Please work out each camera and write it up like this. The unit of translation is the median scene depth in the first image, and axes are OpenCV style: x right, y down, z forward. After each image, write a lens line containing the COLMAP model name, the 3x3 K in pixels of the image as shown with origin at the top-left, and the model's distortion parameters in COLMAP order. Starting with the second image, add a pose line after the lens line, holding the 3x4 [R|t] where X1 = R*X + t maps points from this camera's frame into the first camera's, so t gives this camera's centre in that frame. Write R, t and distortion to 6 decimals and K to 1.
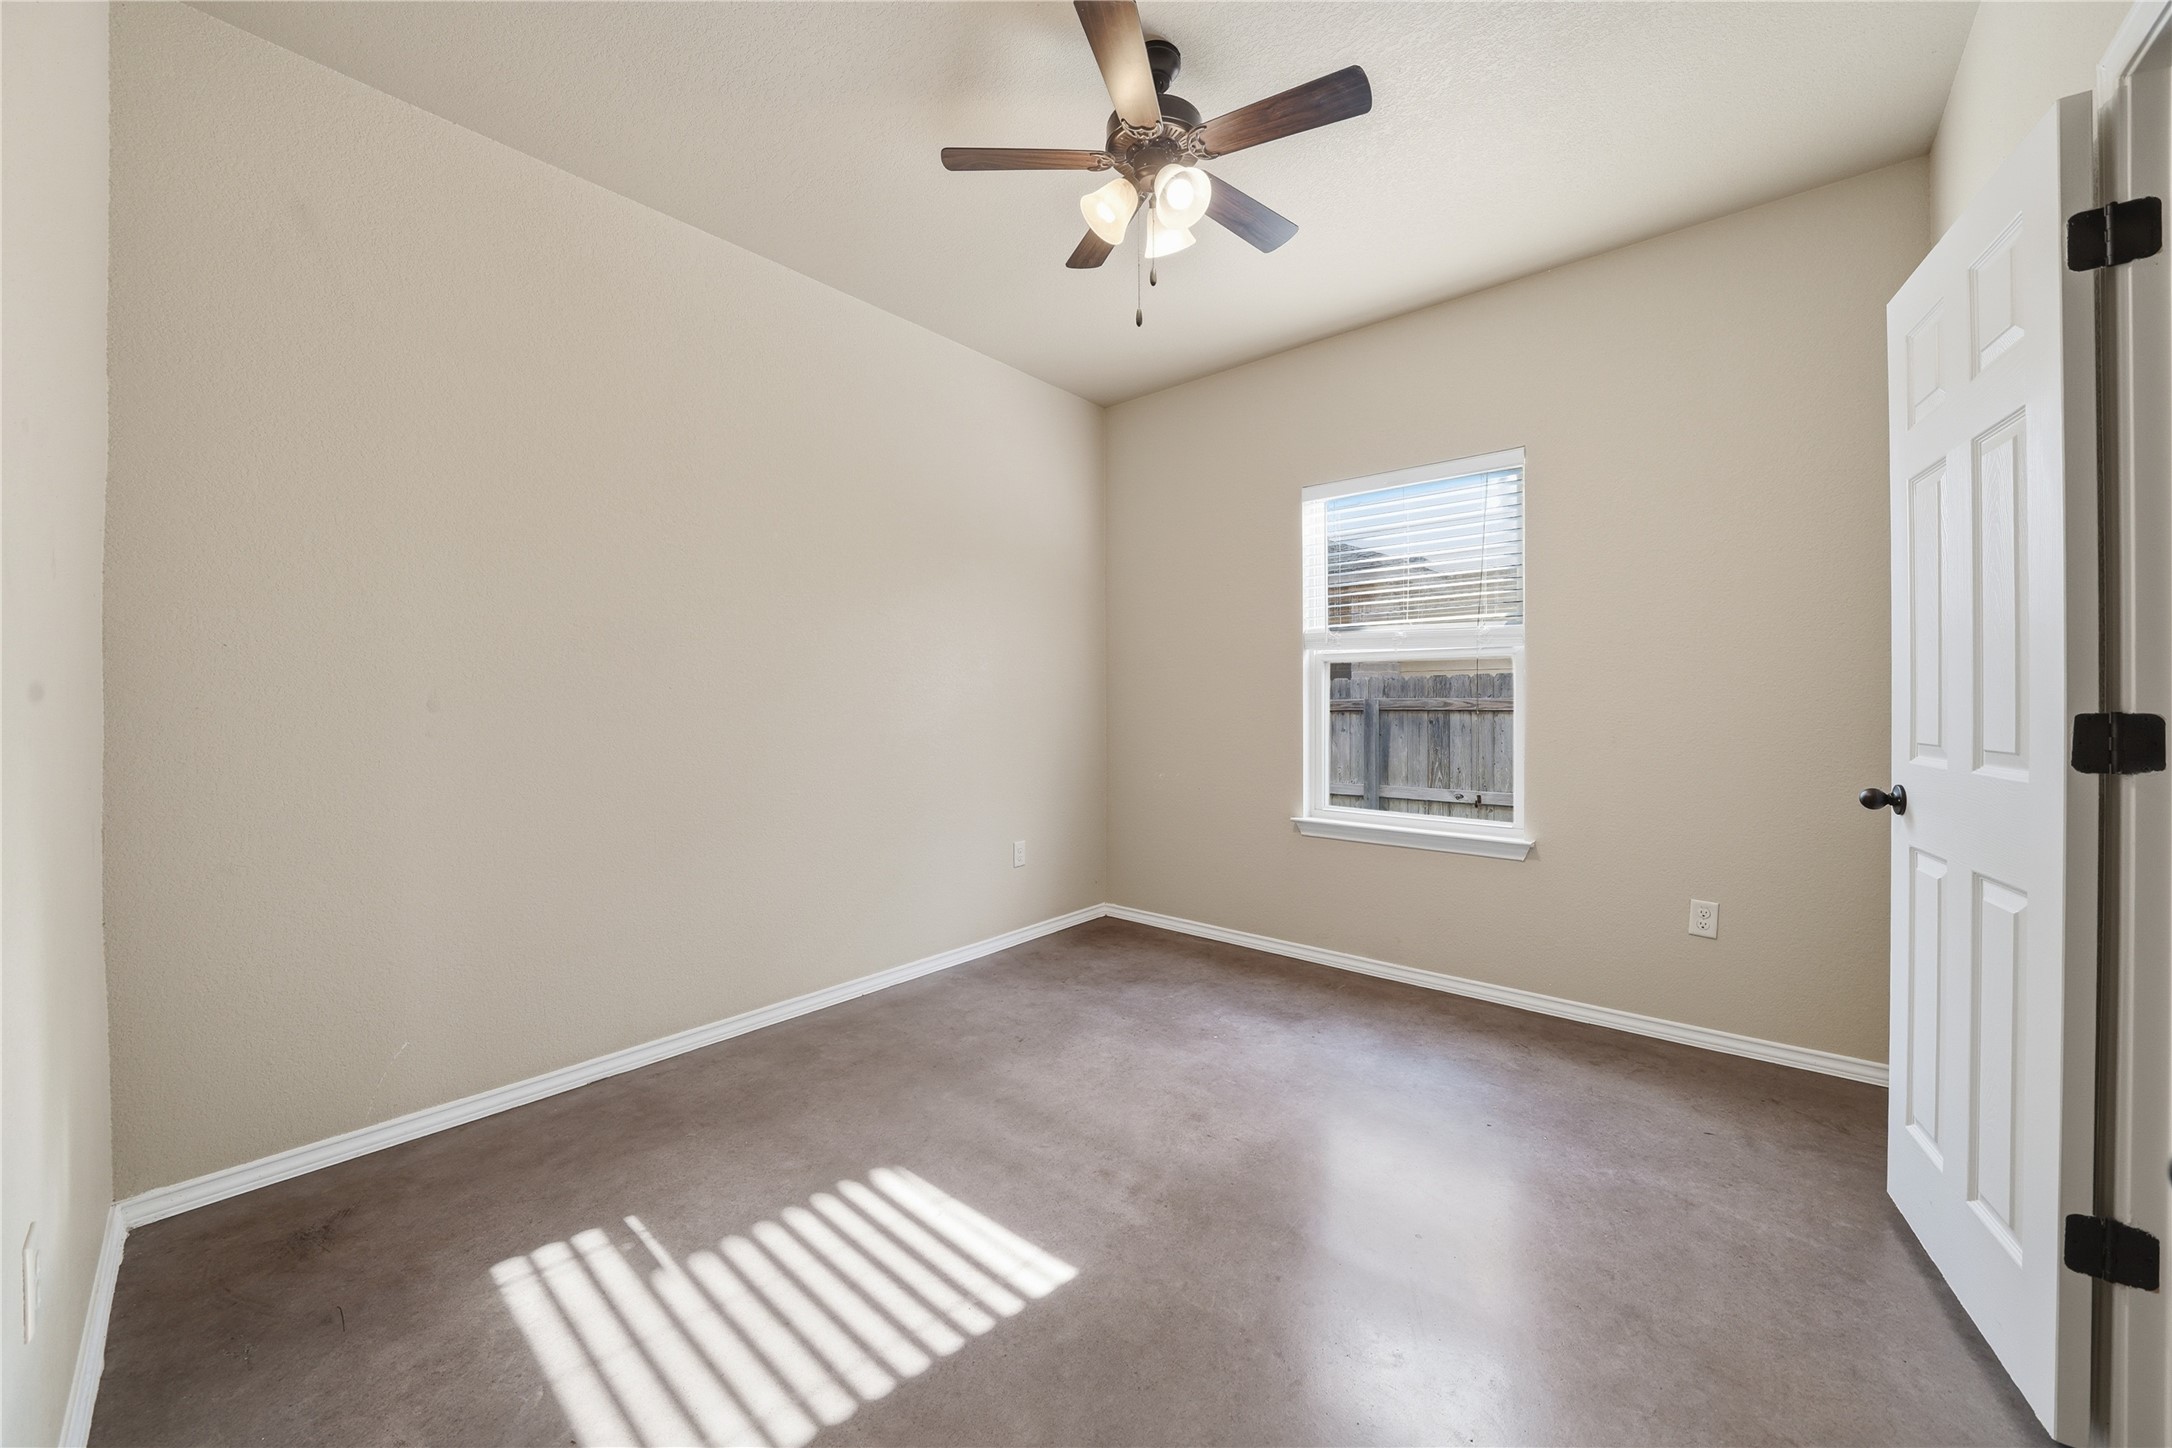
lens RADIAL K [[780.3, 0, 1084.5], [0, 780.3, 695.0], [0, 0, 1]] dist [-0.022705, 0.000371]
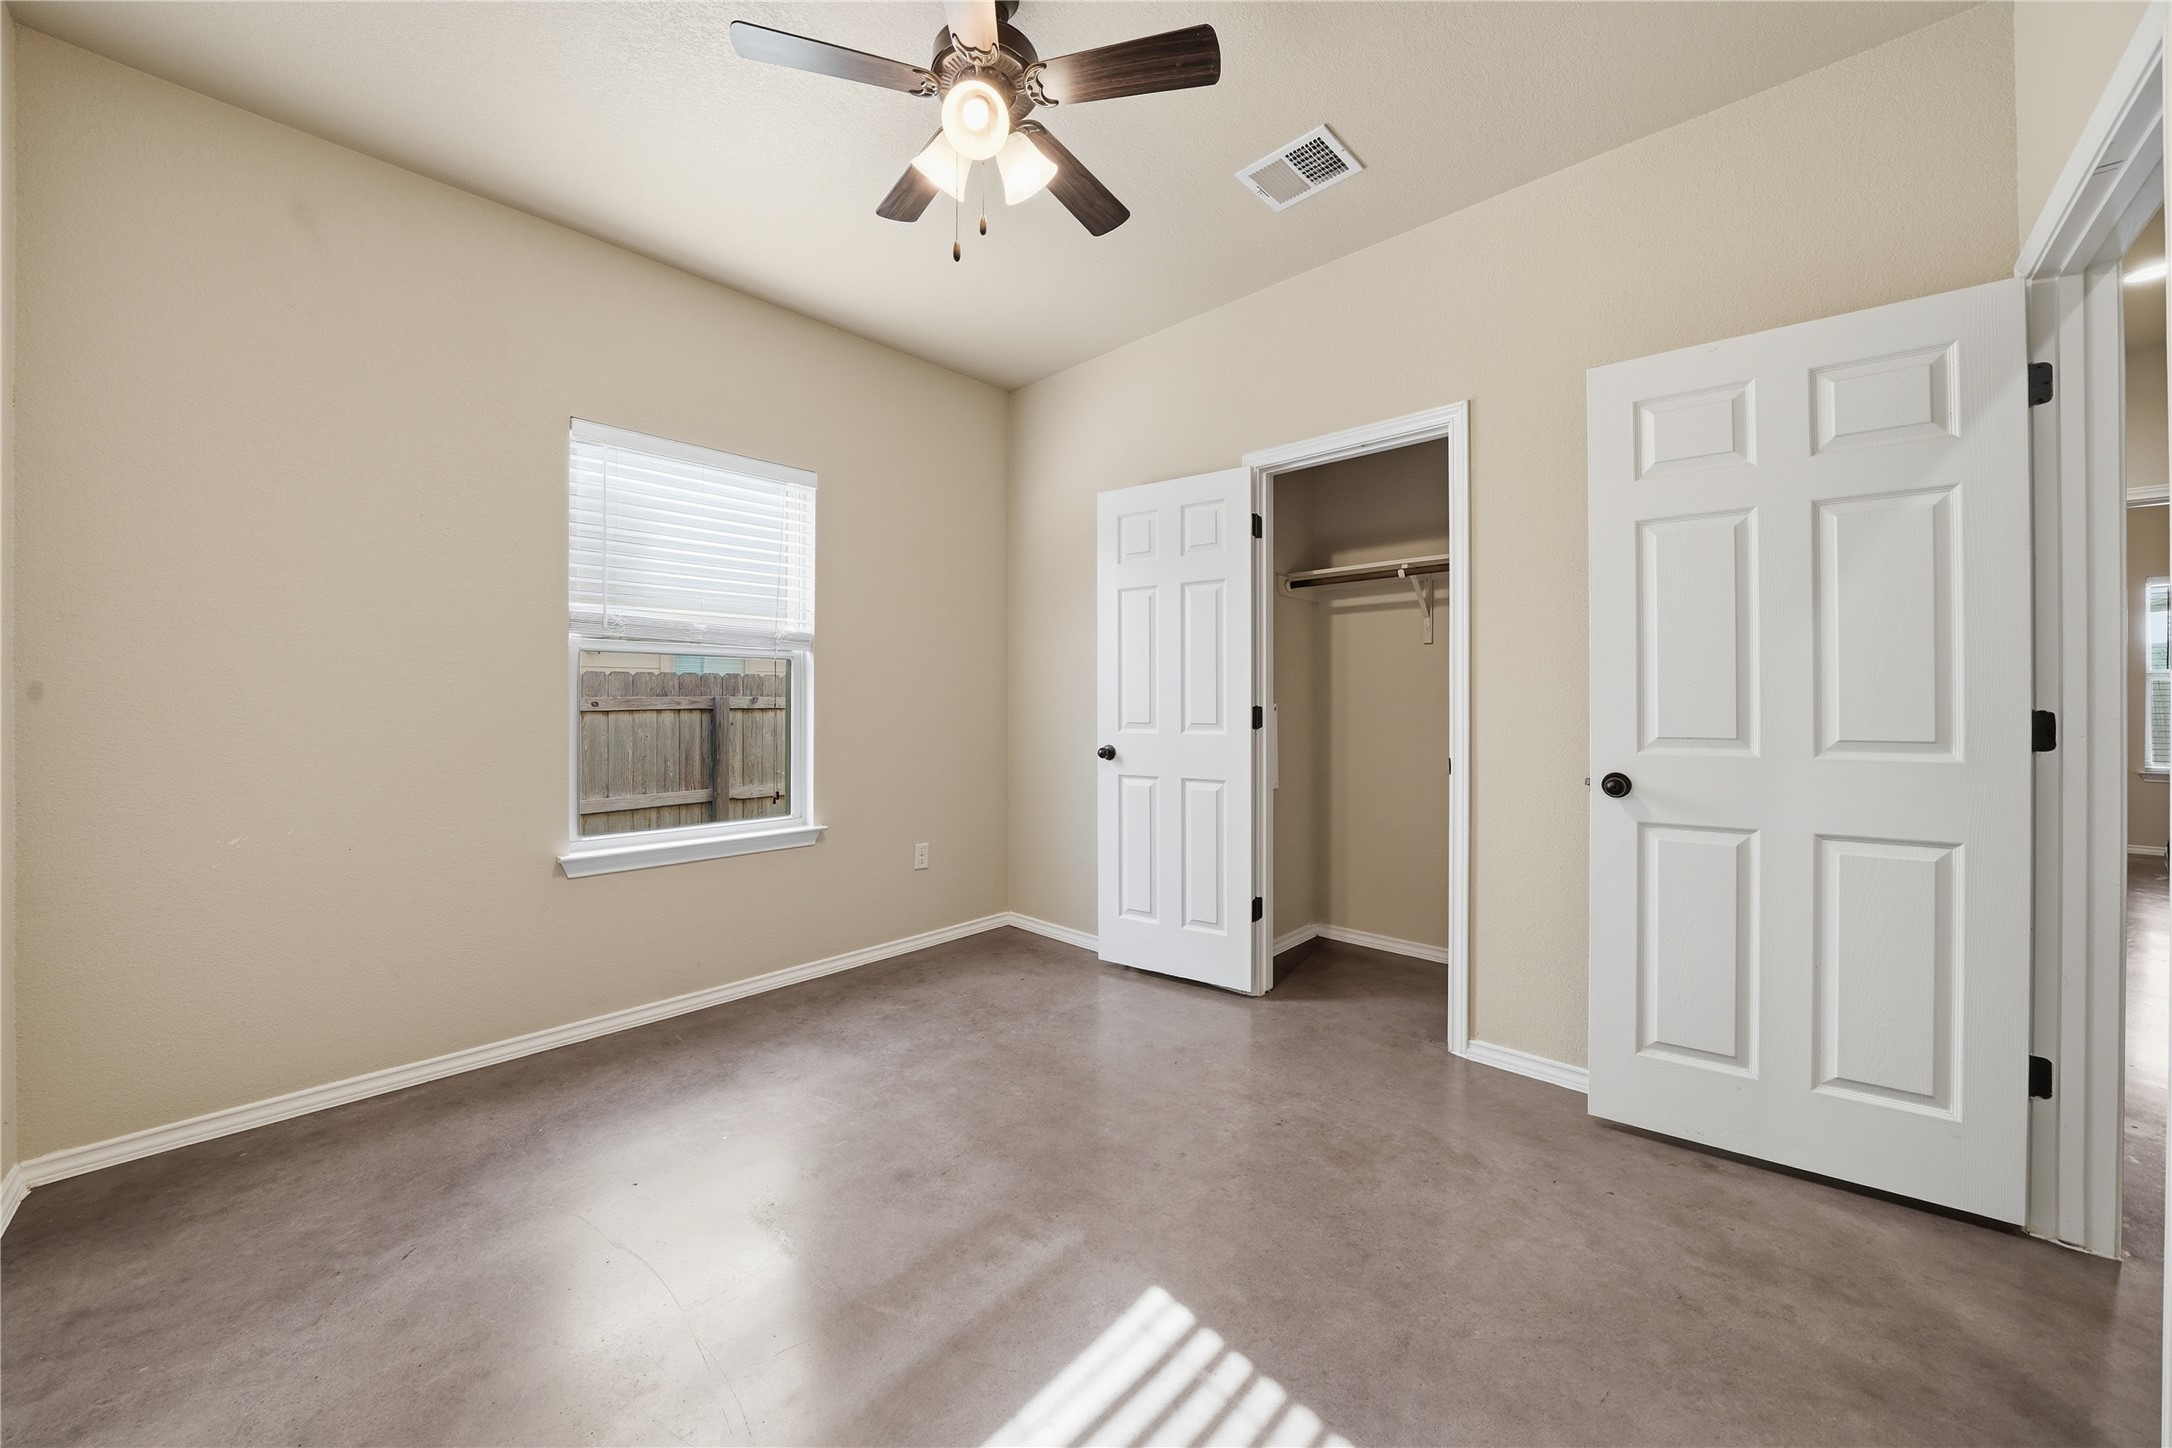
lens RADIAL K [[780.3, 0, 1084.5], [0, 780.3, 695.0], [0, 0, 1]] dist [-0.022705, 0.000371]
pose [[0.025757, 0.015665, 0.999545, -0.628930], [-0.011325, 0.999818, -0.015378, 0.014724], [-0.999604, -0.010923, 0.025930, 0.680936]]
